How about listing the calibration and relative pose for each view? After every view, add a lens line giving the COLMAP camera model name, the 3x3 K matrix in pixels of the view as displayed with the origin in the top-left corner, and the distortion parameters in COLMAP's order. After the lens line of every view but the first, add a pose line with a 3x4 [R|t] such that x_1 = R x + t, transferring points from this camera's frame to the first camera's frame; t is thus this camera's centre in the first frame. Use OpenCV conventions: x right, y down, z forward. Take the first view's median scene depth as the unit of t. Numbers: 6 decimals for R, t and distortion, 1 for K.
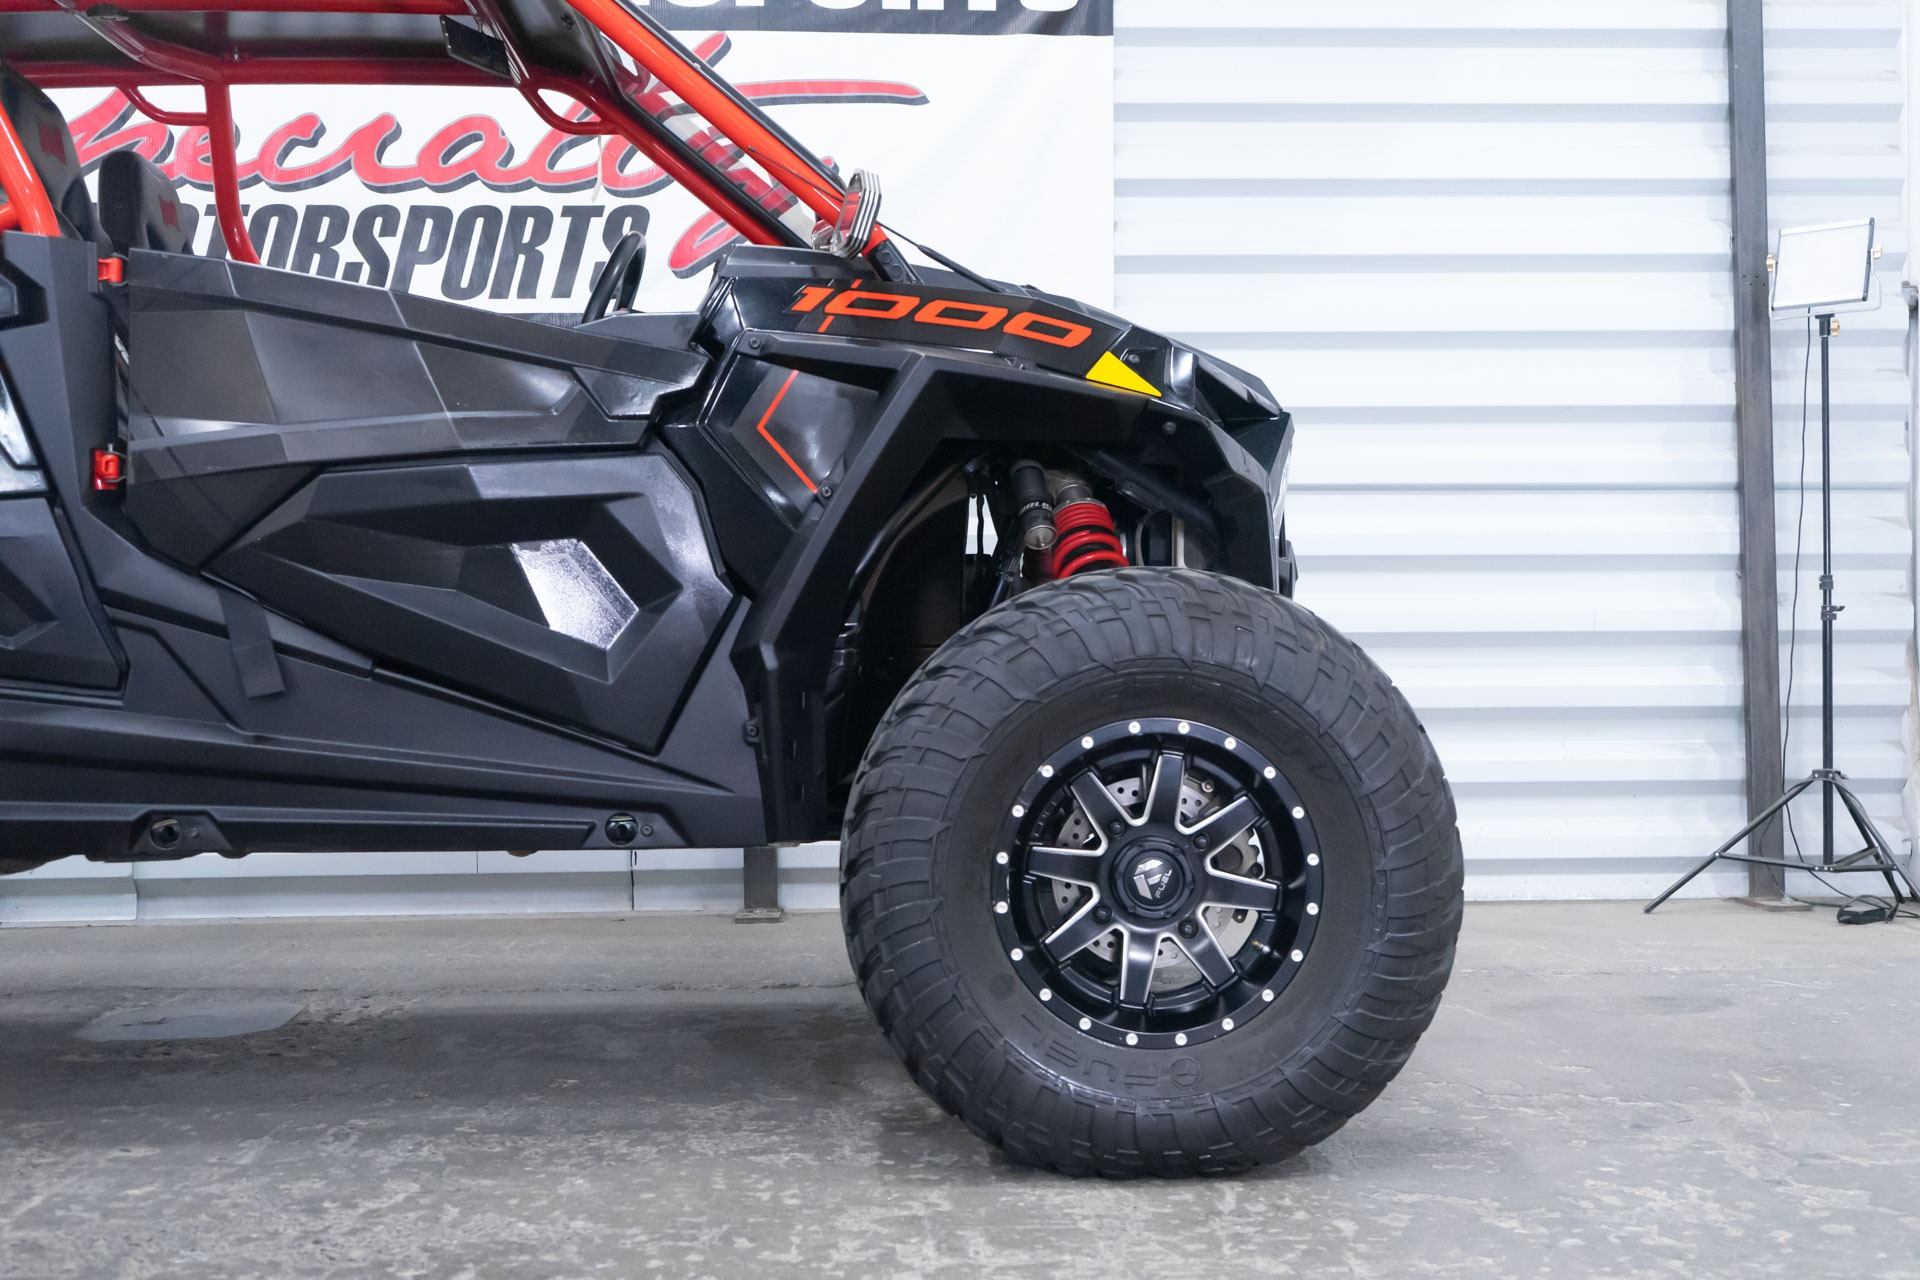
lens RADIAL K [[2333.5, 0, 967.9], [0, 2333.5, 634.4], [0, 0, 1]] dist [0.013342, 0.039756]
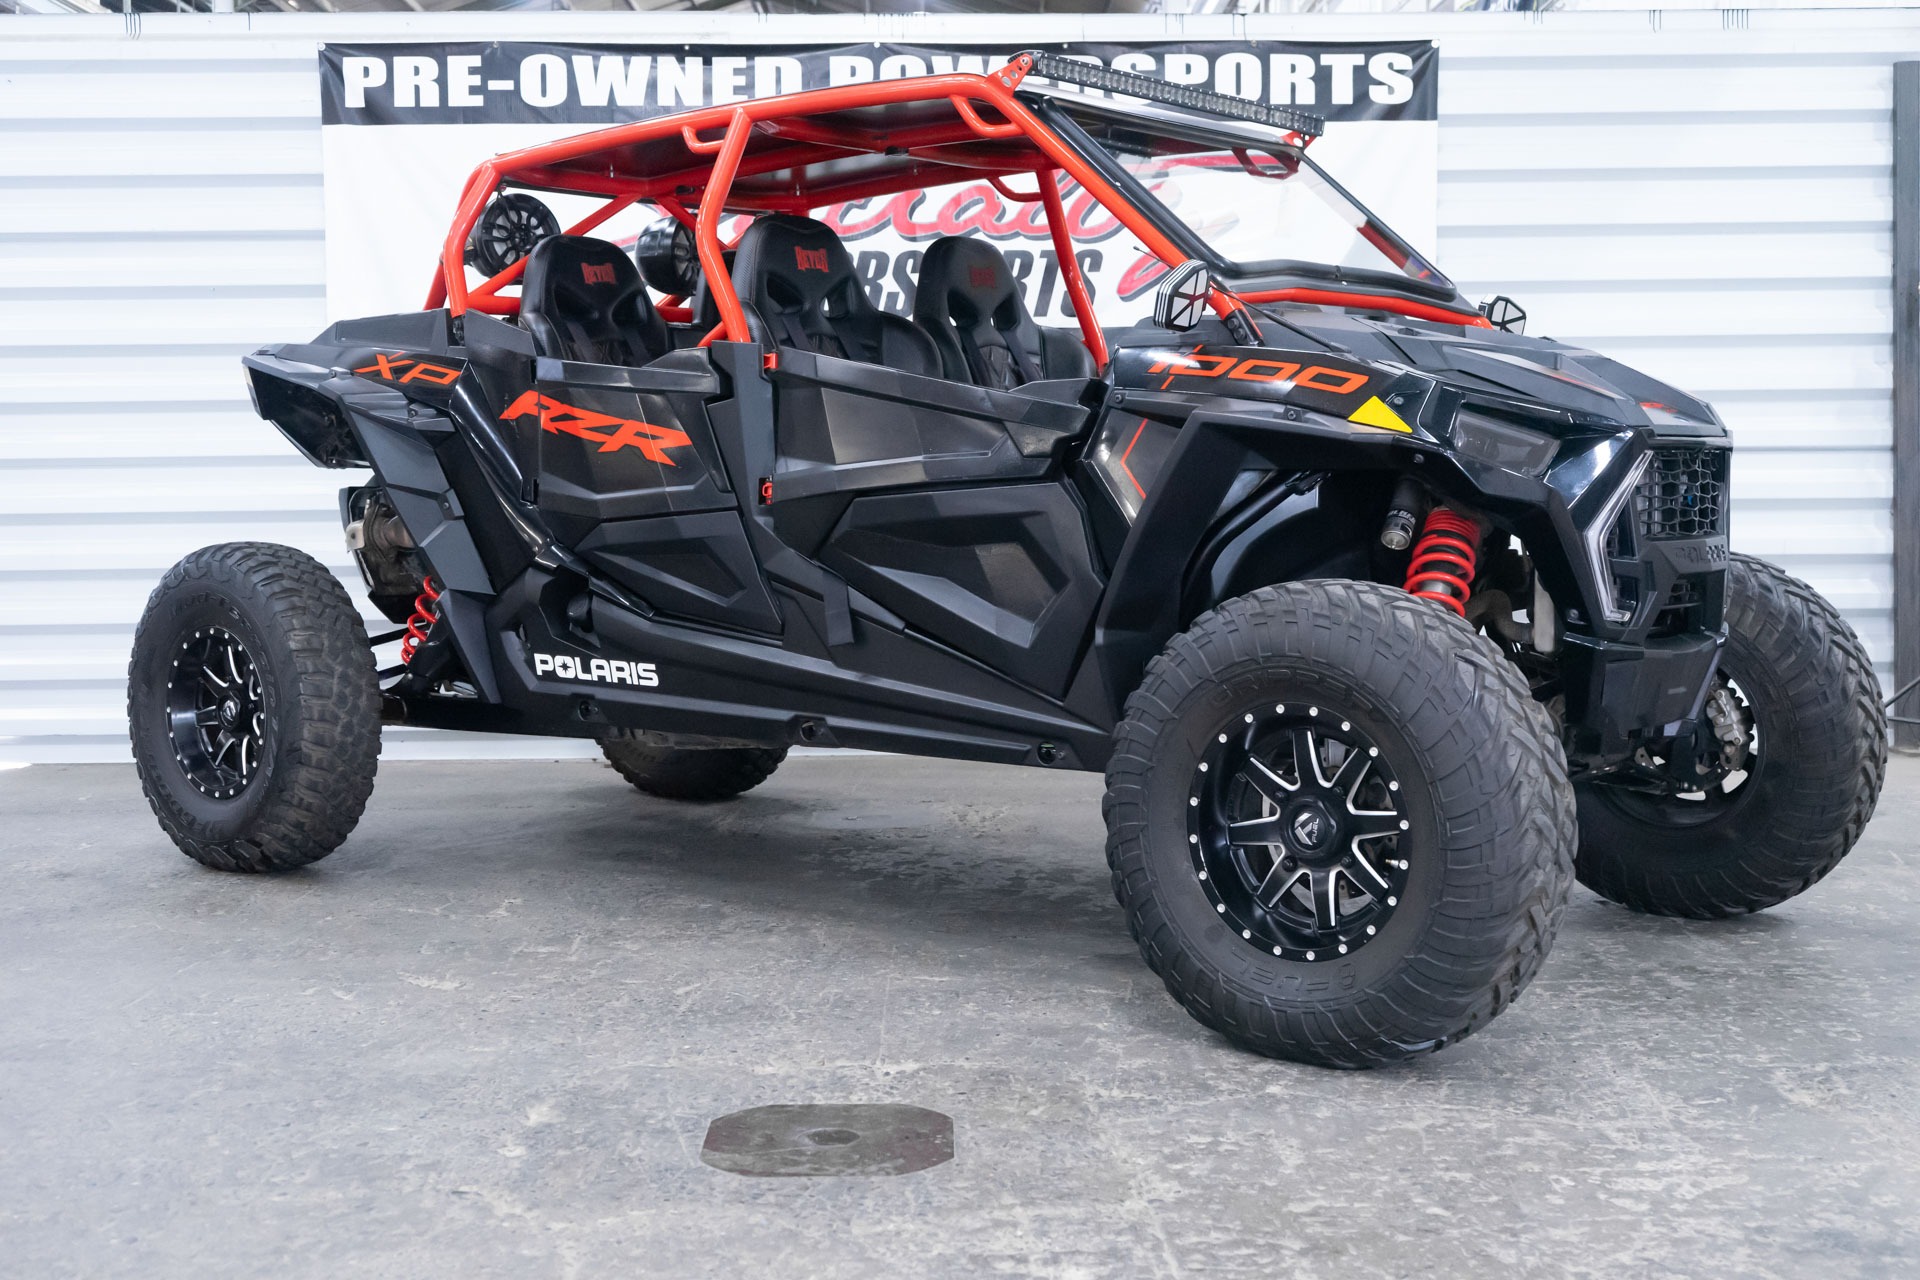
lens RADIAL K [[2333.5, 0, 967.9], [0, 2333.5, 634.4], [0, 0, 1]] dist [0.013342, 0.039756]
pose [[0.998909, 0.002686, -0.046613, -0.151632], [0.000163, 0.998137, 0.061014, -0.039245], [0.046690, -0.060955, 0.997048, -0.409573]]
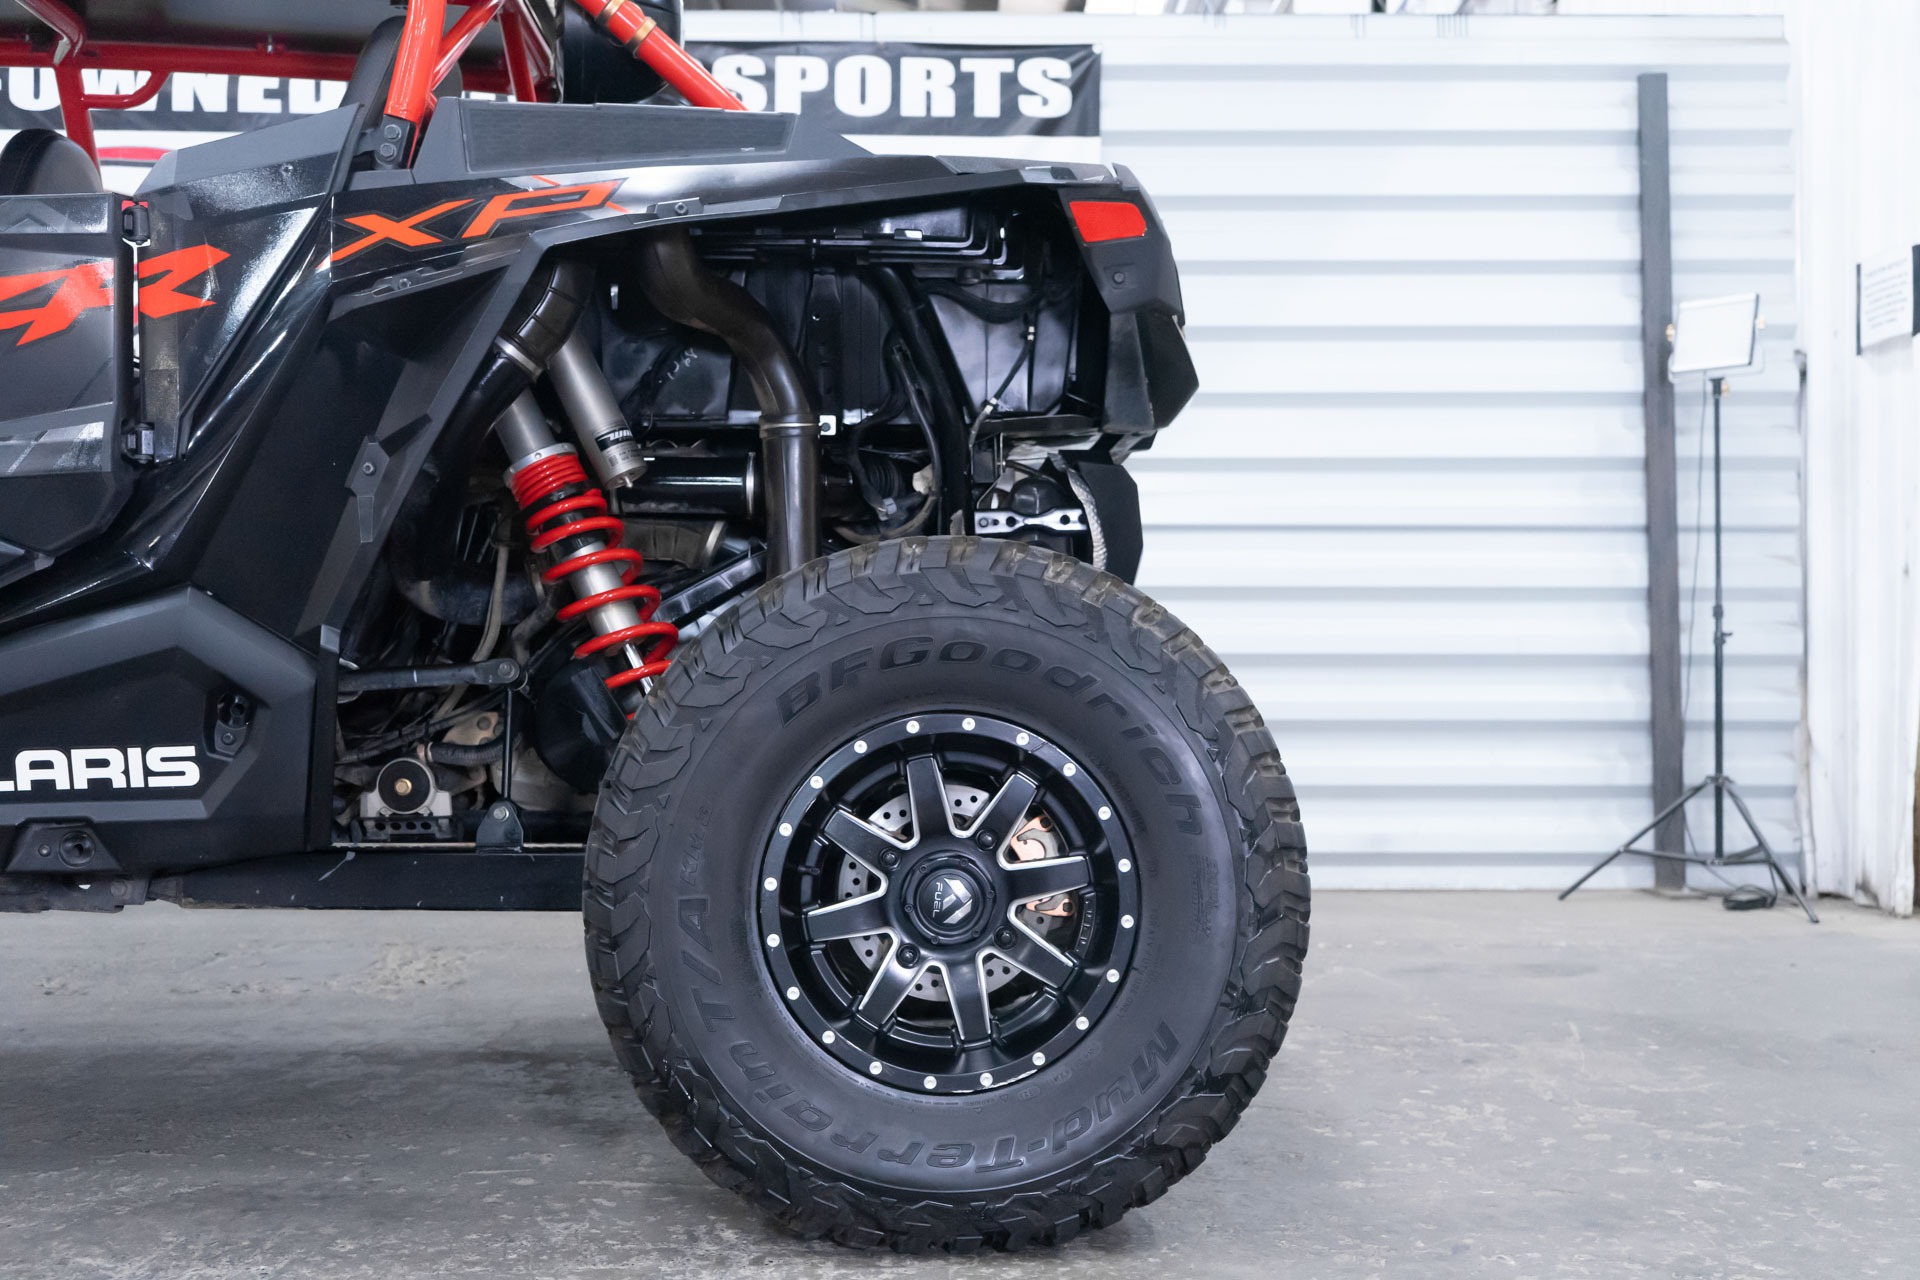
lens RADIAL K [[2107.4, 0, 966.0], [0, 2107.4, 636.6], [0, 0, 1]] dist [0.004885, 0.018123]
pose [[0.998766, 0.007047, -0.049169, 0.049969], [-0.007840, 0.999842, -0.015955, 0.009151], [0.049049, 0.016321, 0.998663, -0.045671]]
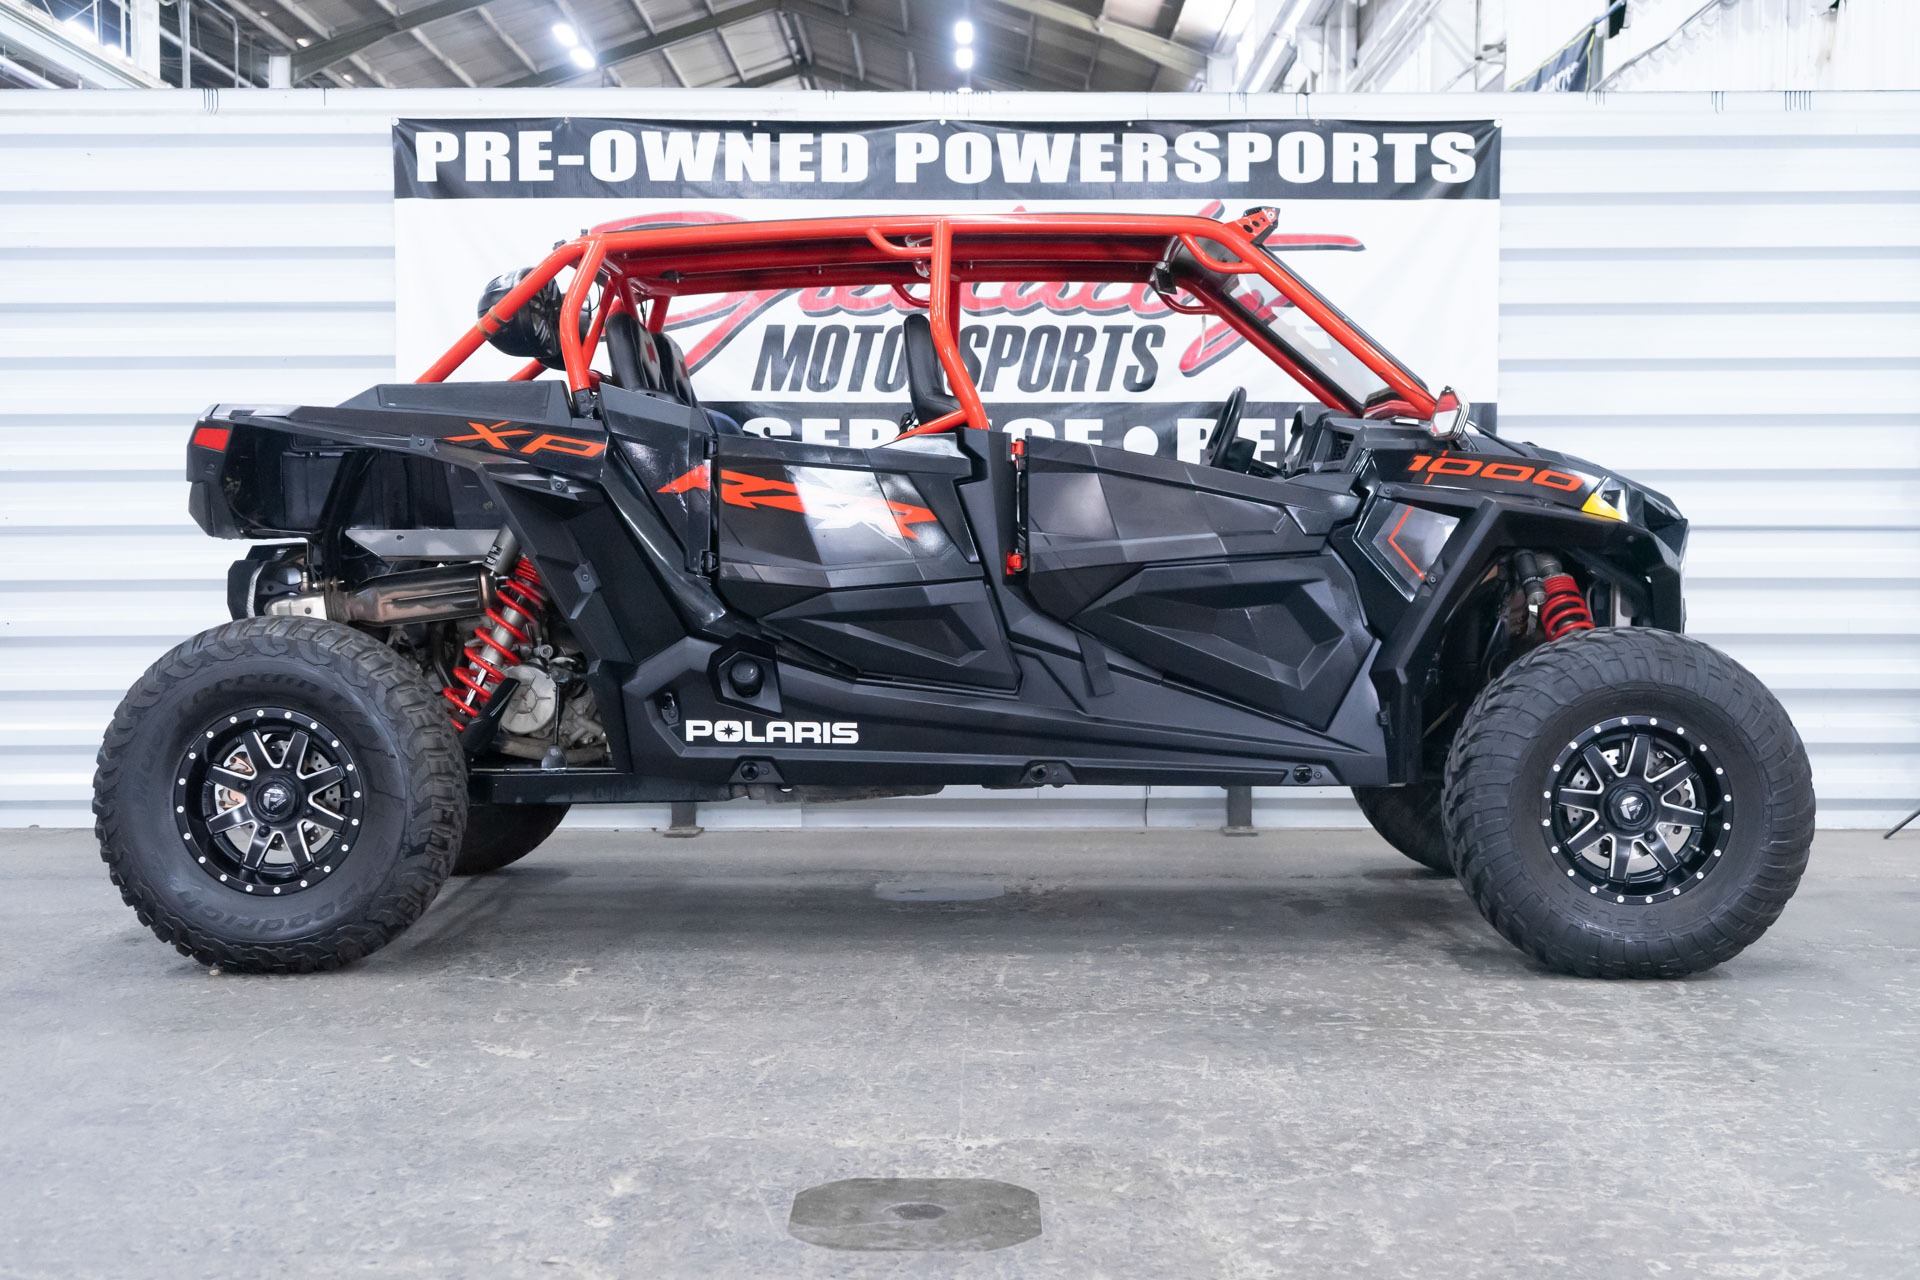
lens RADIAL K [[2333.5, 0, 967.9], [0, 2333.5, 634.4], [0, 0, 1]] dist [0.013342, 0.039756]
pose [[0.998010, 0.009267, -0.062363, -0.166065], [-0.007382, 0.999511, 0.030388, -0.039780], [0.062614, -0.029867, 0.997591, -0.412562]]
